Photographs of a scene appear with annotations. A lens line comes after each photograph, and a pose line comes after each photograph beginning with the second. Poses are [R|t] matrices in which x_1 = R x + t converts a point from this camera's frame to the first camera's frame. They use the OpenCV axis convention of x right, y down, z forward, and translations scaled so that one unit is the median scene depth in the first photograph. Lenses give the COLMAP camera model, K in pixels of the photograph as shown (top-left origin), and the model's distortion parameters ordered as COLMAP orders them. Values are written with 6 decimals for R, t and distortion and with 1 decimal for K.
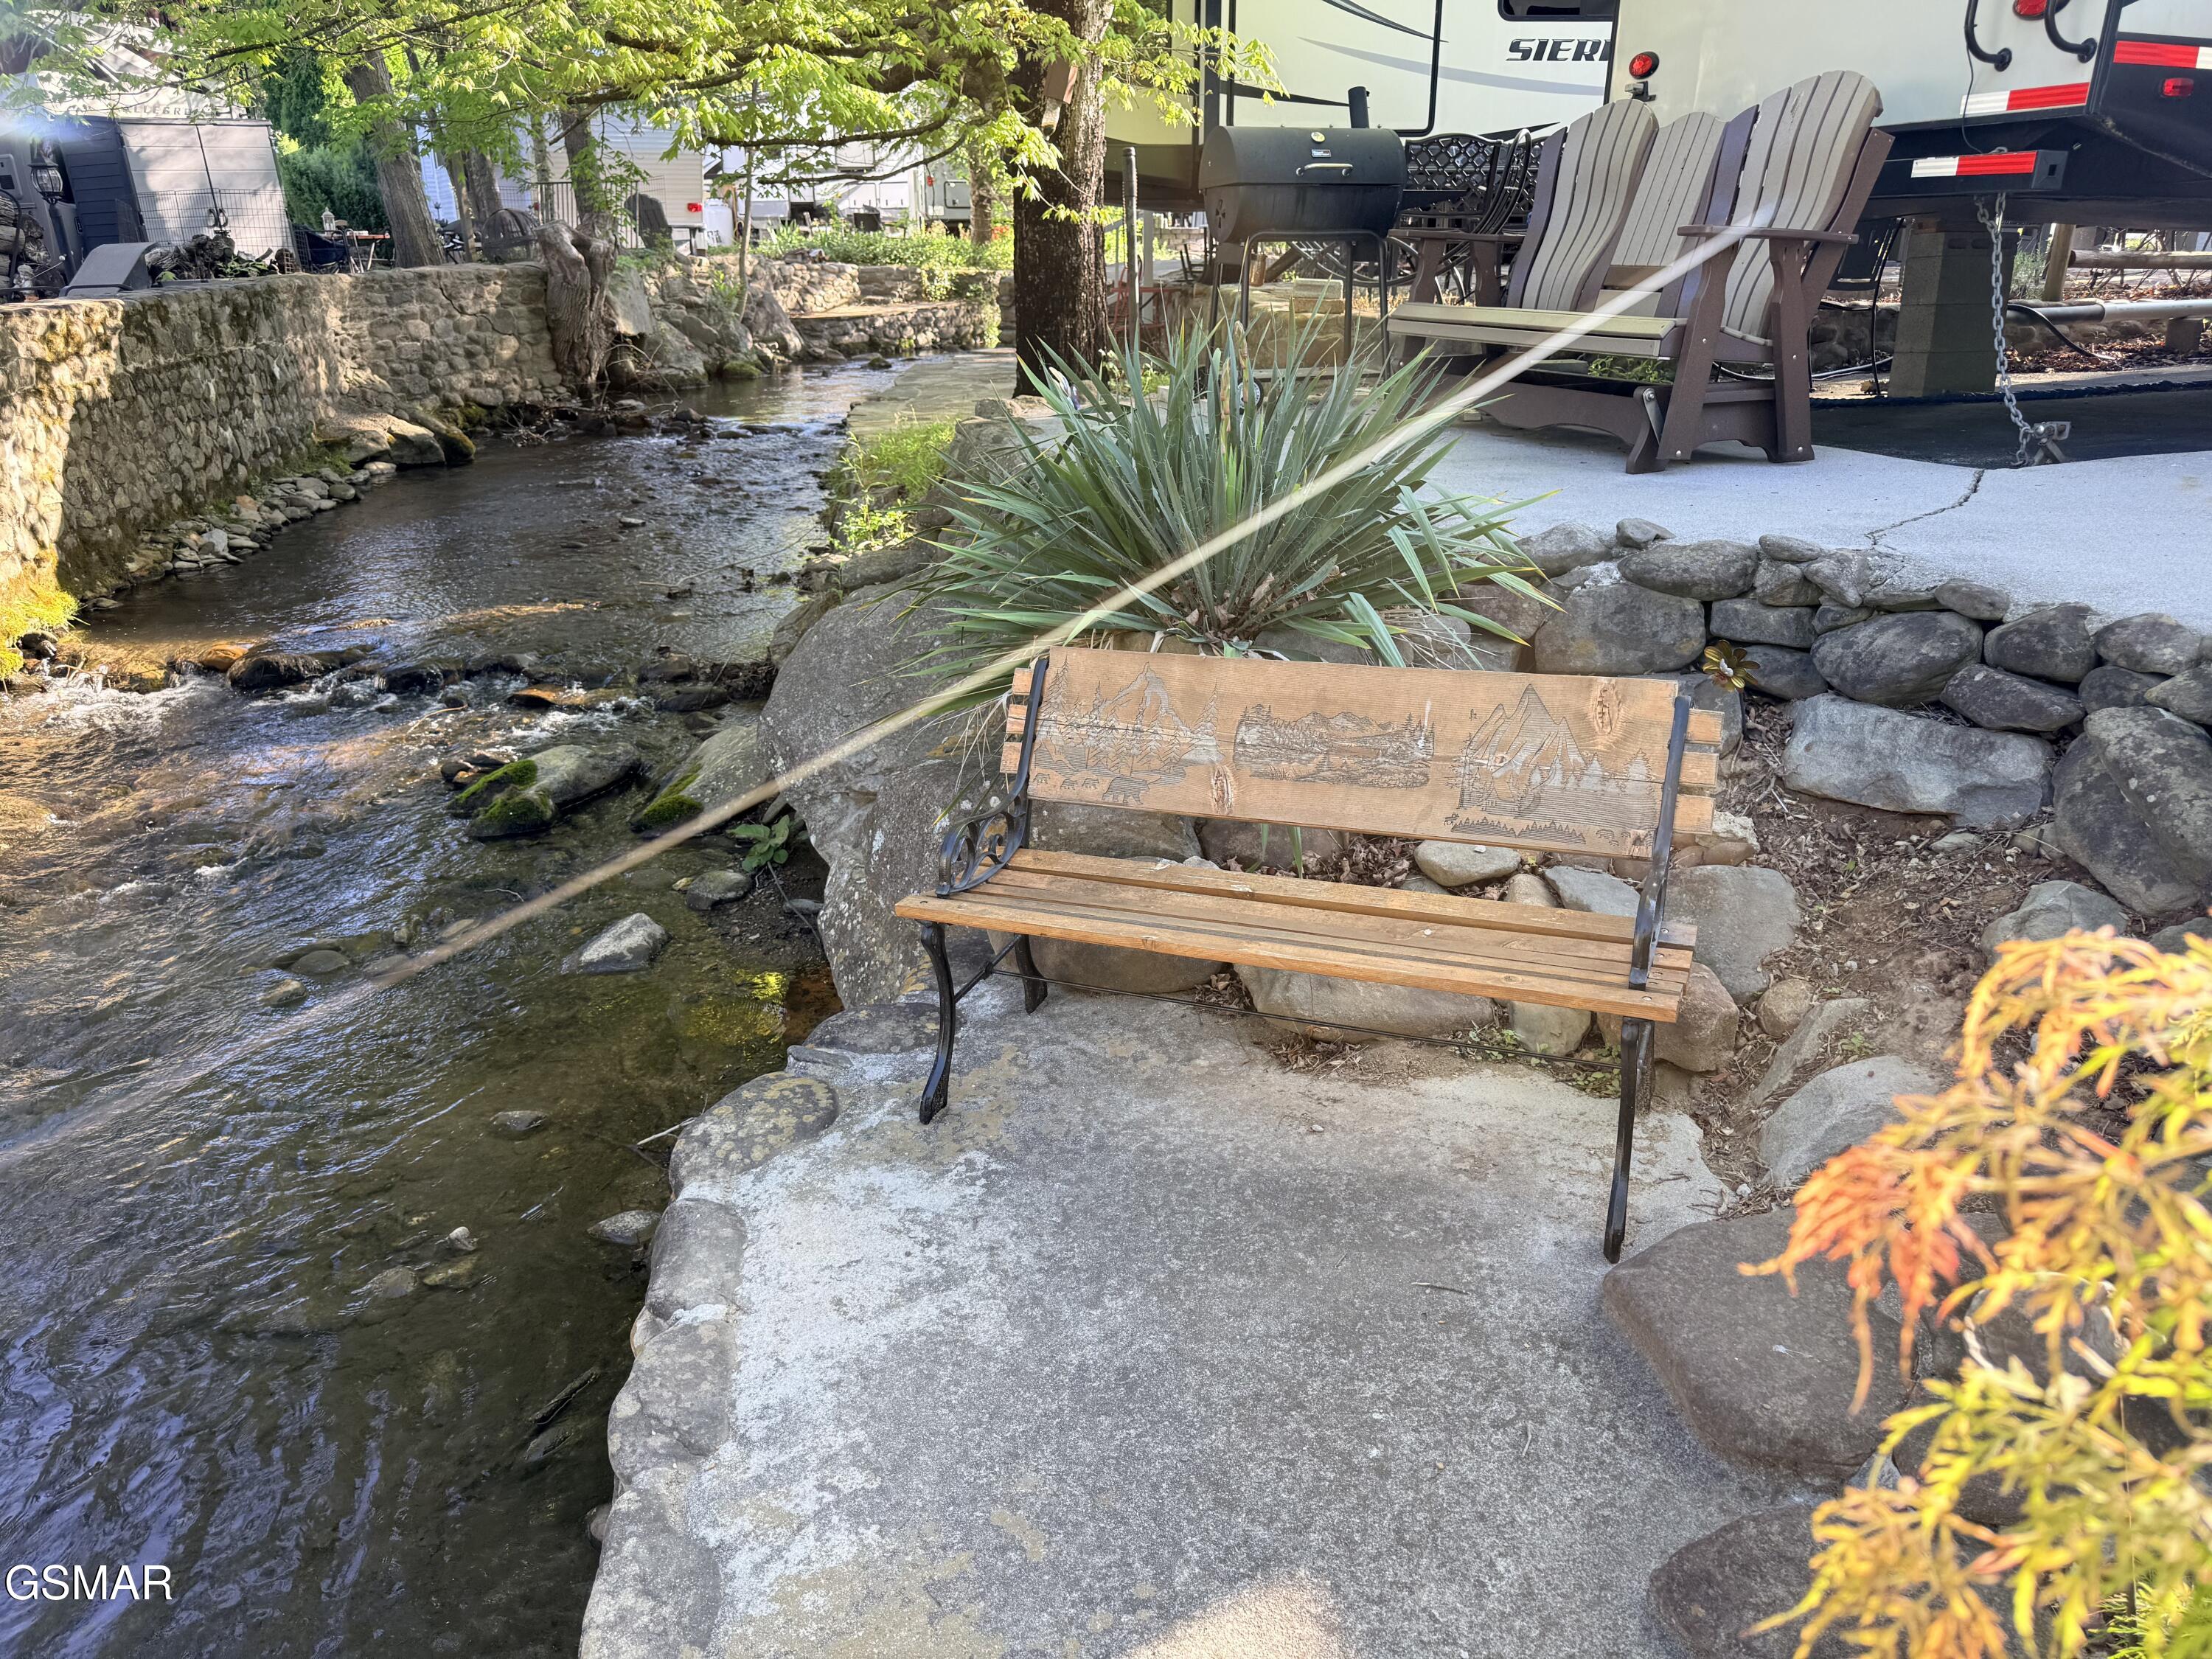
lens RADIAL K [[1558.1, 0, 1106.0], [0, 1558.1, 829.5], [0, 0, 1]] dist [0.009578, 0.005999]
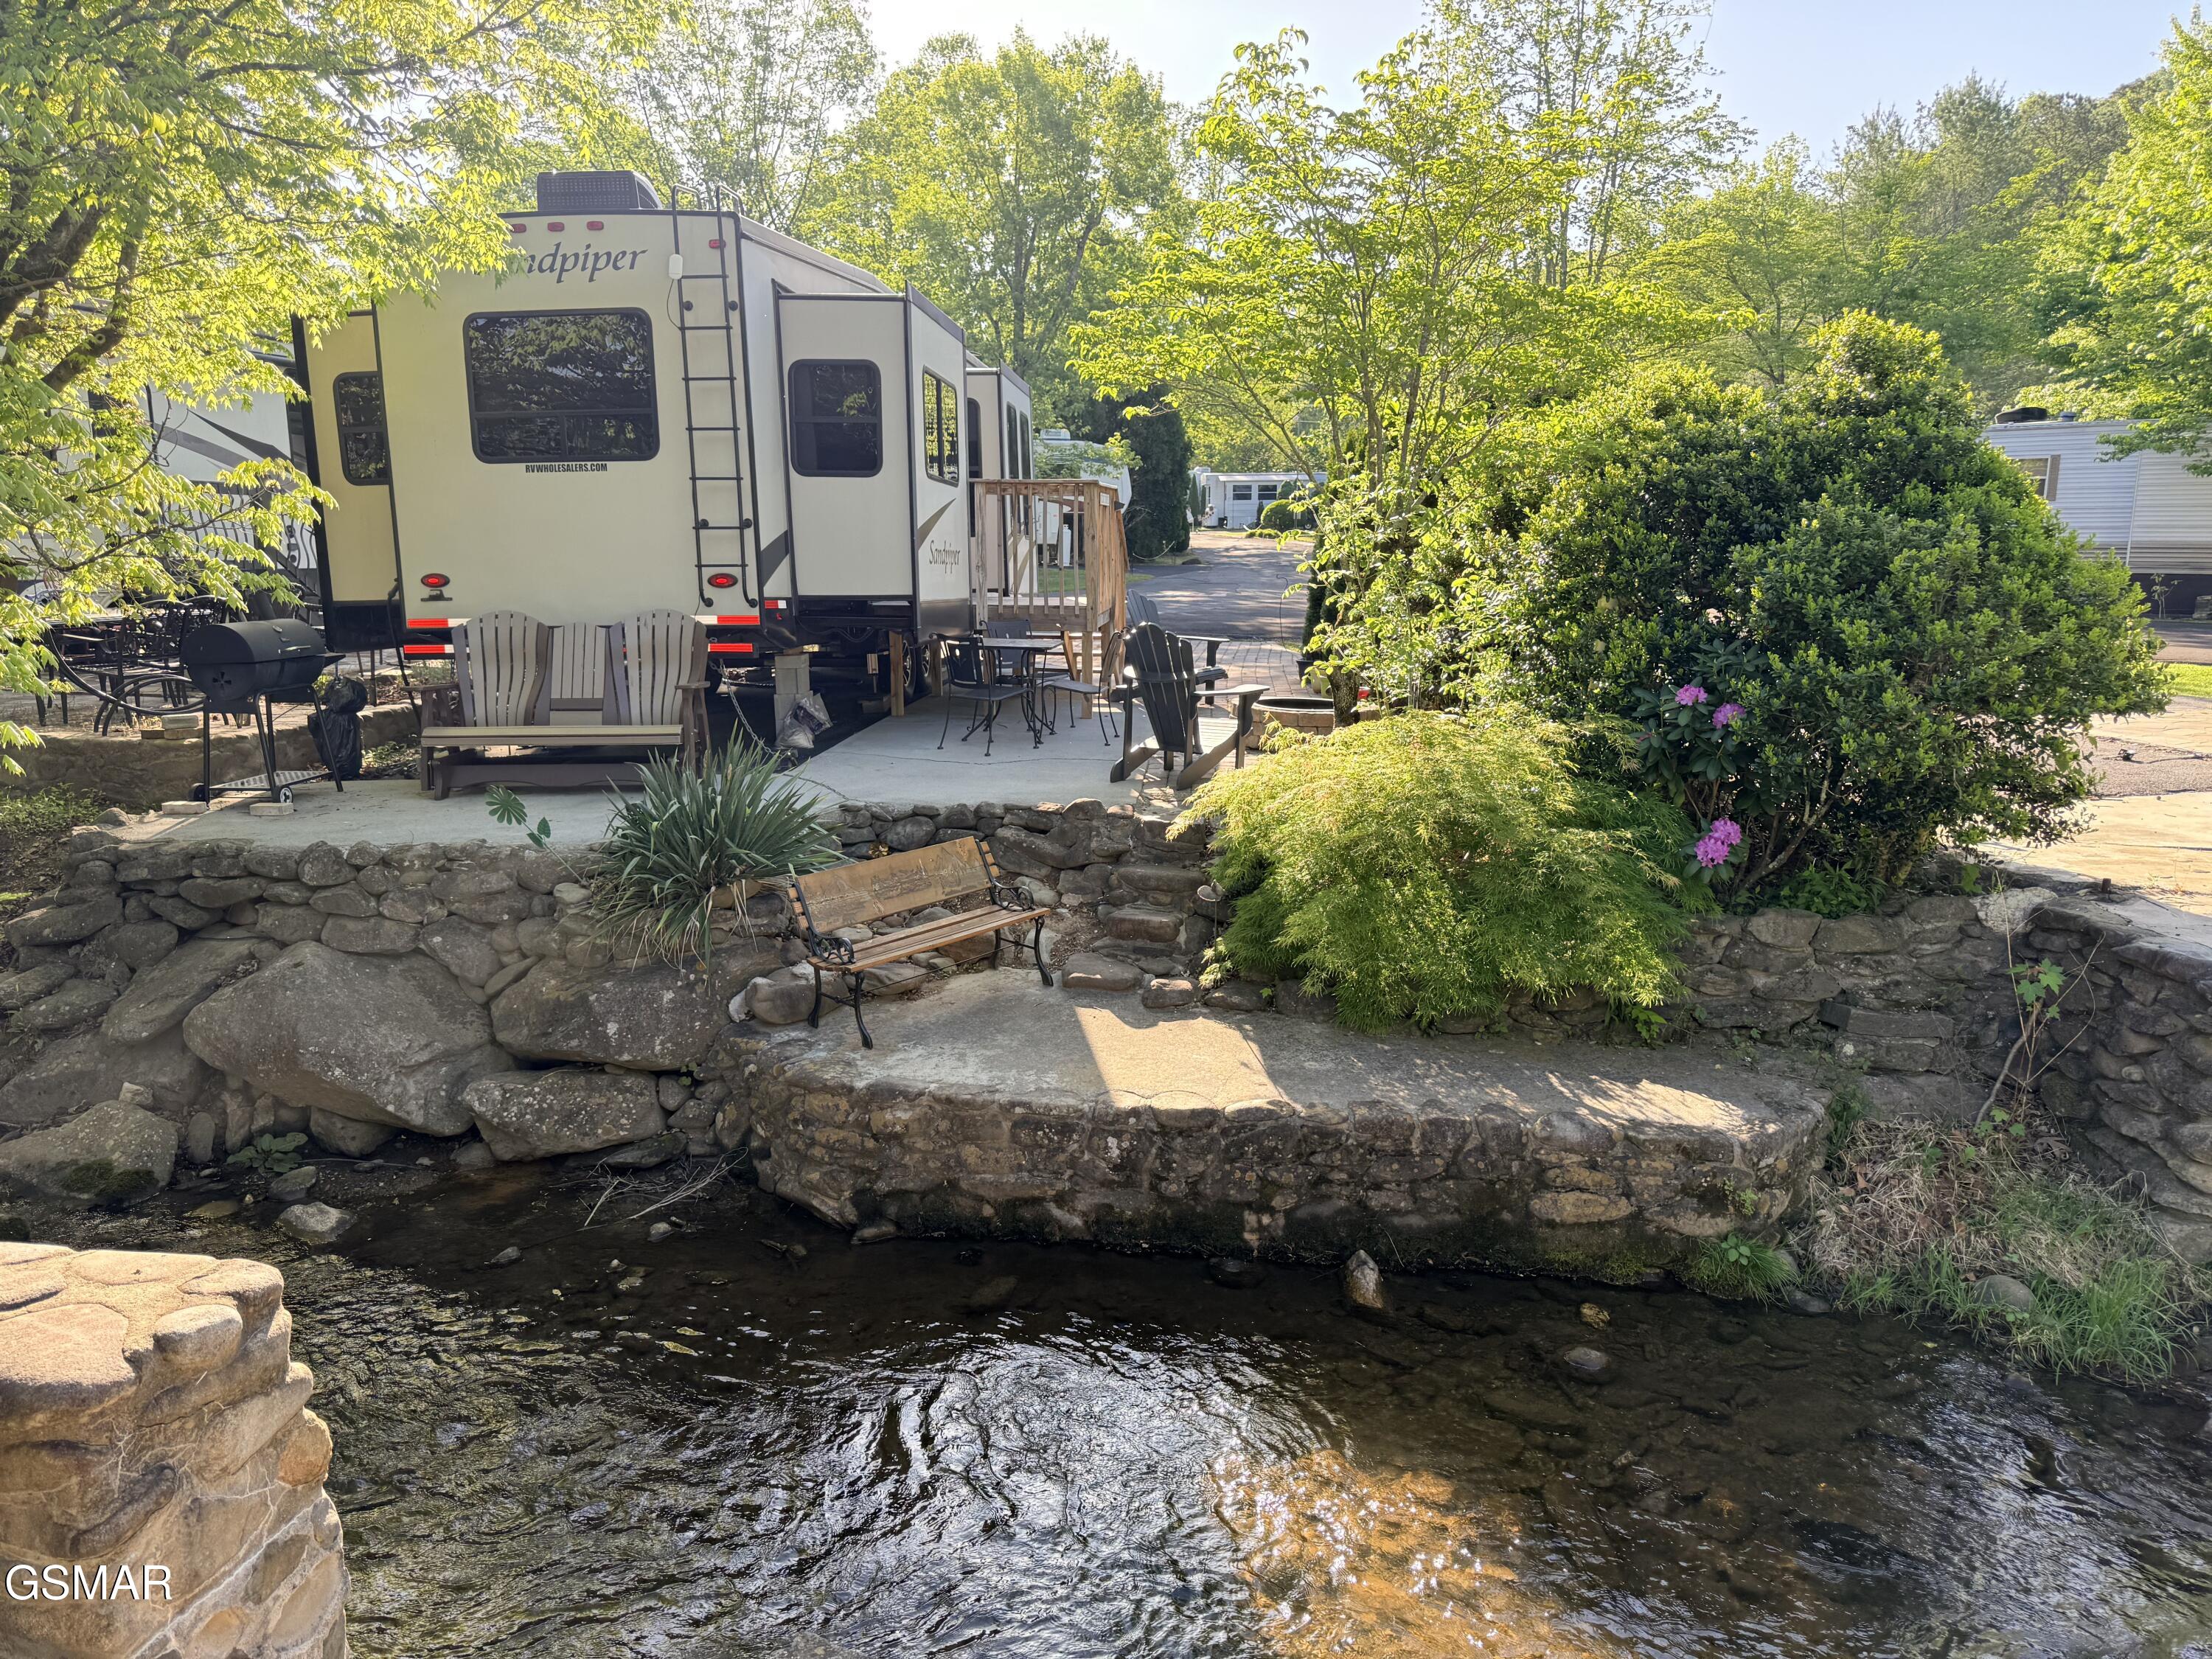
lens RADIAL K [[1540.5, 0, 1106.3], [0, 1540.5, 842.2], [0, 0, 1]] dist [0.097512, -0.175512]
pose [[0.344636, -0.171238, 0.922986, -0.591971], [0.339051, 0.939557, 0.047714, -0.032874], [-0.875369, 0.296495, 0.381864, -0.114922]]
